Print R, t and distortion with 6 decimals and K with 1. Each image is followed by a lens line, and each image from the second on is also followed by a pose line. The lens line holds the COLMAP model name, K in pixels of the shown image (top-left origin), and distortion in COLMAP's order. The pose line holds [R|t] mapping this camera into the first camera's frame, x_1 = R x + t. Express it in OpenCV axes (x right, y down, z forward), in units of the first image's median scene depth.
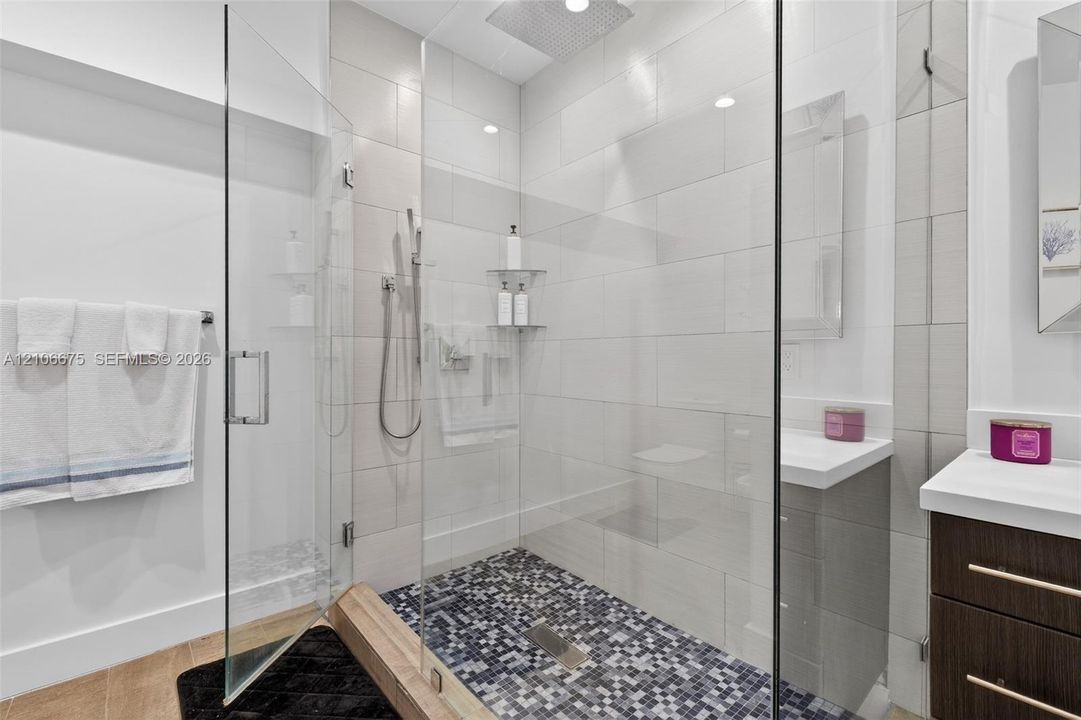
lens RADIAL K [[459.1, 0, 540.5], [0, 459.1, 356.4], [0, 0, 1]] dist [0.004981, -0.000487]
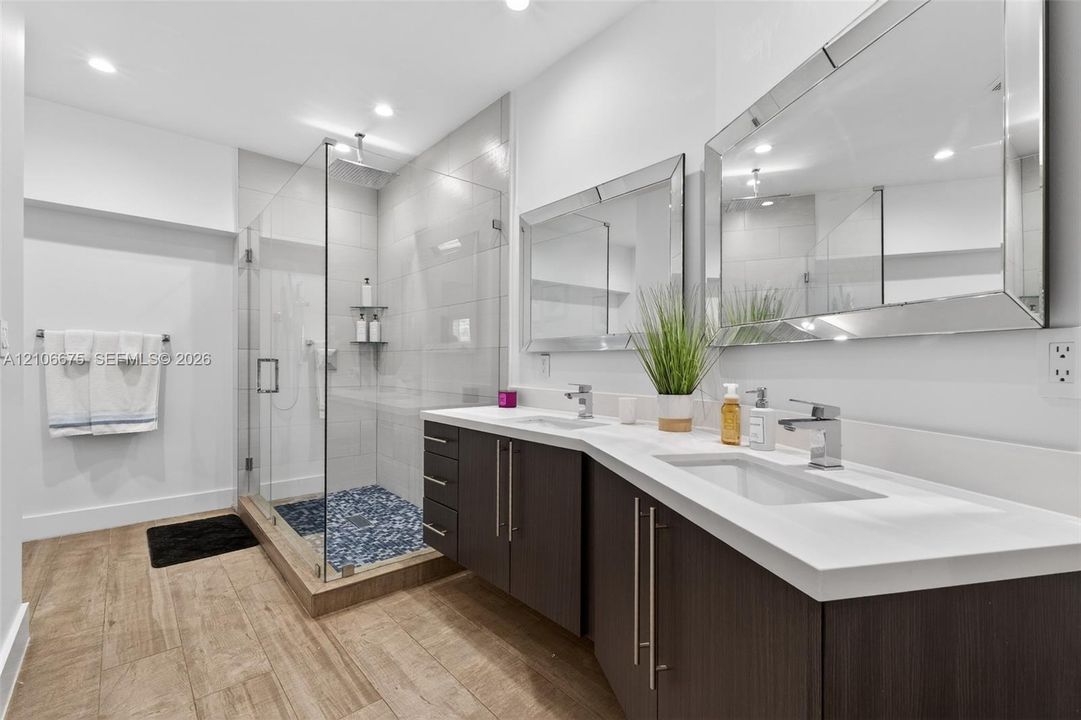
lens RADIAL K [[459.1, 0, 536.7], [0, 459.1, 364.0], [0, 0, 1]] dist [0.004981, -0.000487]
pose [[0.999957, 0.005165, 0.007670, 0.776660], [-0.005214, 0.999966, 0.006438, -0.005978], [-0.007637, -0.006478, 0.999950, -0.882617]]
